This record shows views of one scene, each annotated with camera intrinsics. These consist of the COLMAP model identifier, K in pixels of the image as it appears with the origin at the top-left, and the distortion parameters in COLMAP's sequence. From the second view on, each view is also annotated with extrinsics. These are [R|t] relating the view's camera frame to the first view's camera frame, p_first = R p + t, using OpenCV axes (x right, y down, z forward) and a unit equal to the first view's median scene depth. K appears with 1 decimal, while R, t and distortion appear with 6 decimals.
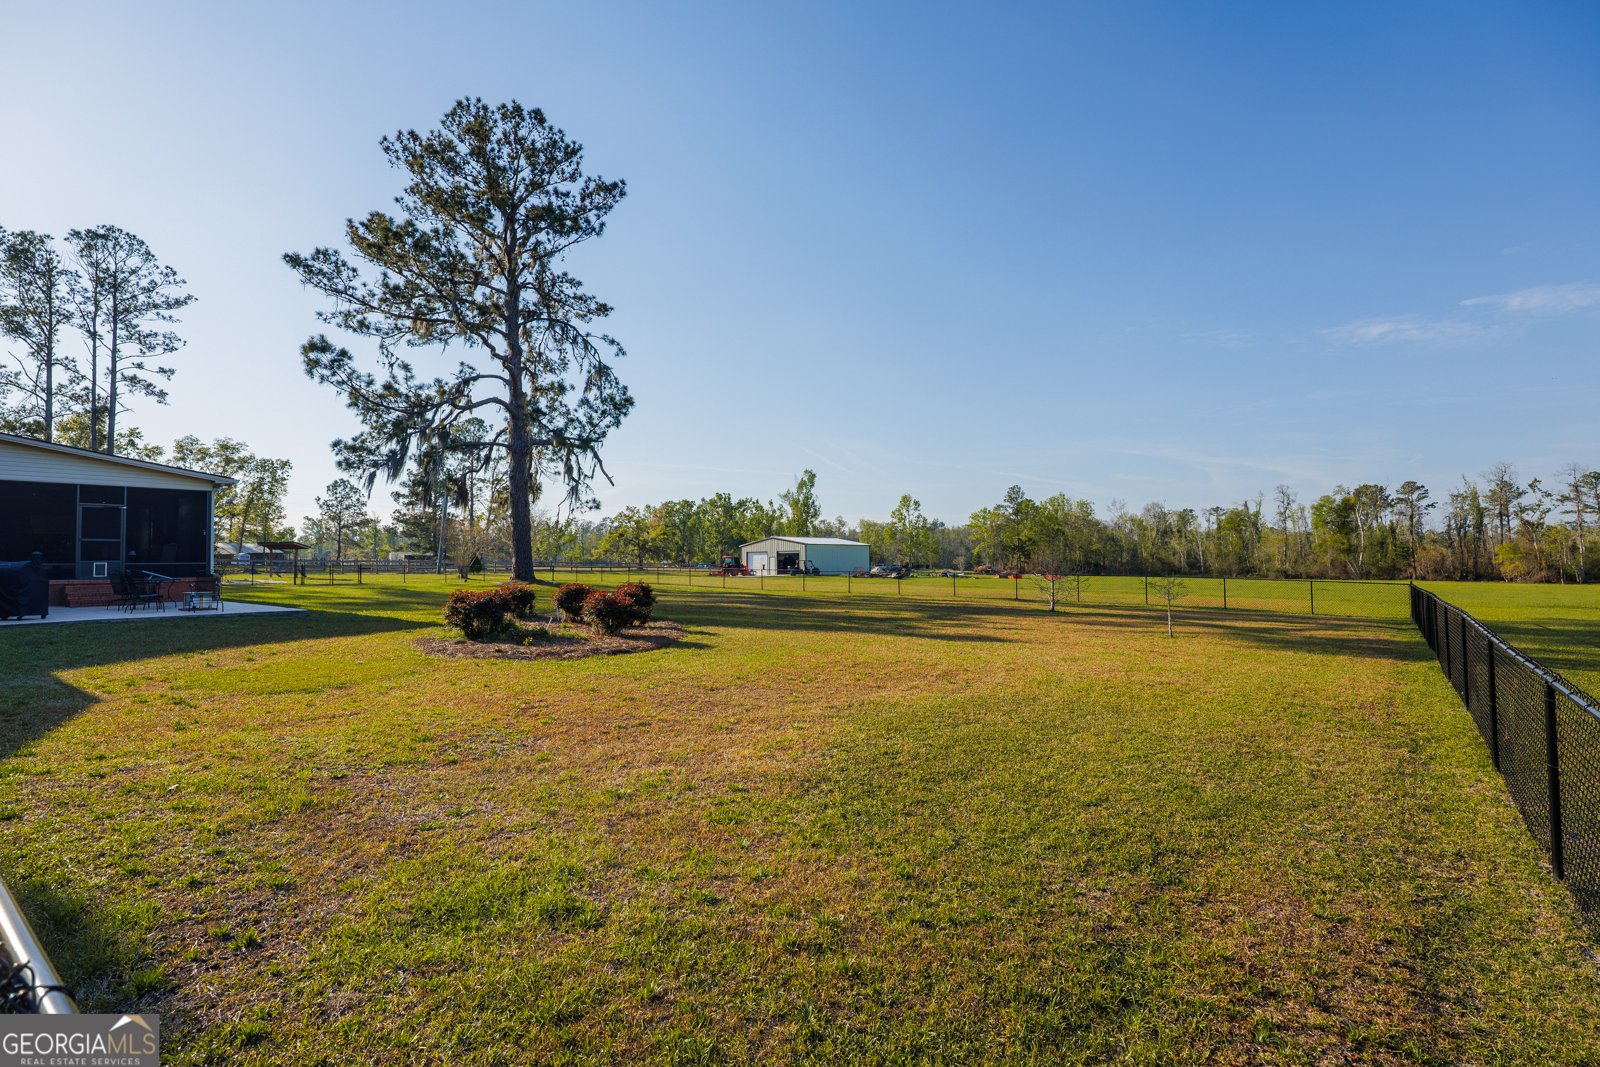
lens RADIAL K [[725.7, 0, 800.0], [0, 725.7, 533.5], [0, 0, 1]] dist [0.003215, -0.000229]
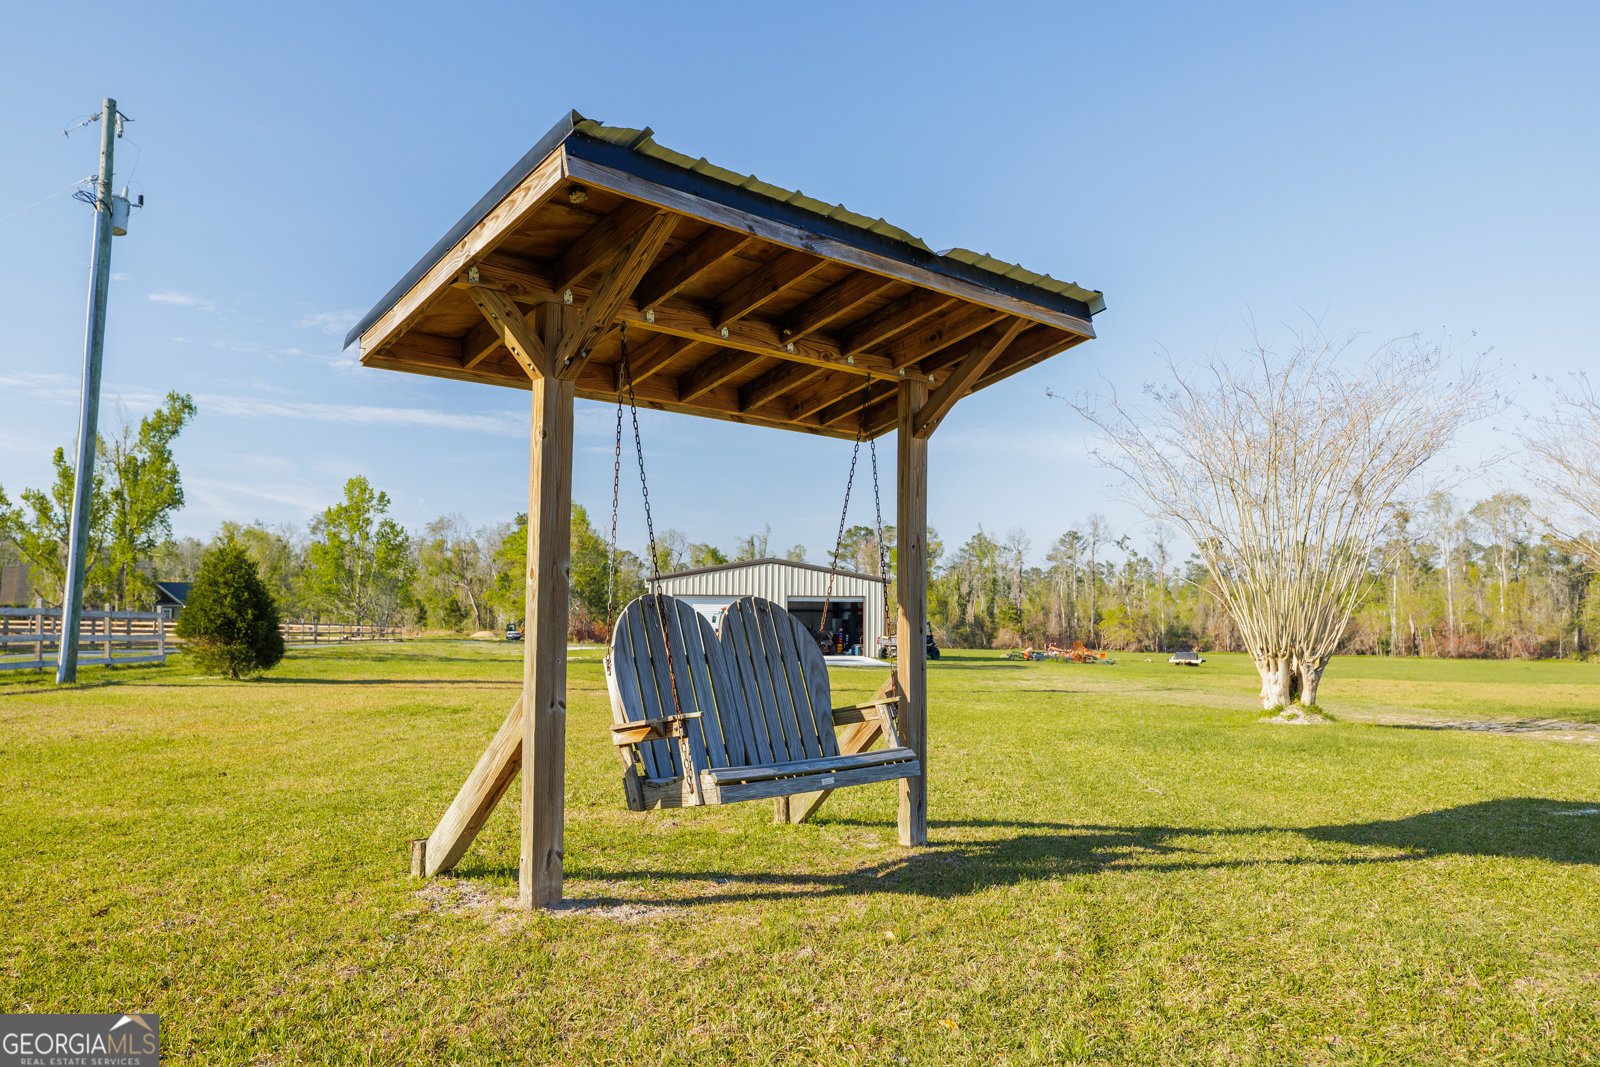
lens RADIAL K [[1144.3, 0, 800.0], [0, 1144.3, 533.5], [0, 0, 1]] dist [-0.009457, 0.004905]
pose [[0.651793, 0.068825, 0.755267, -0.251198], [-0.044579, 0.997629, -0.052440, 0.011558], [-0.757085, 0.000511, 0.653316, 0.316674]]
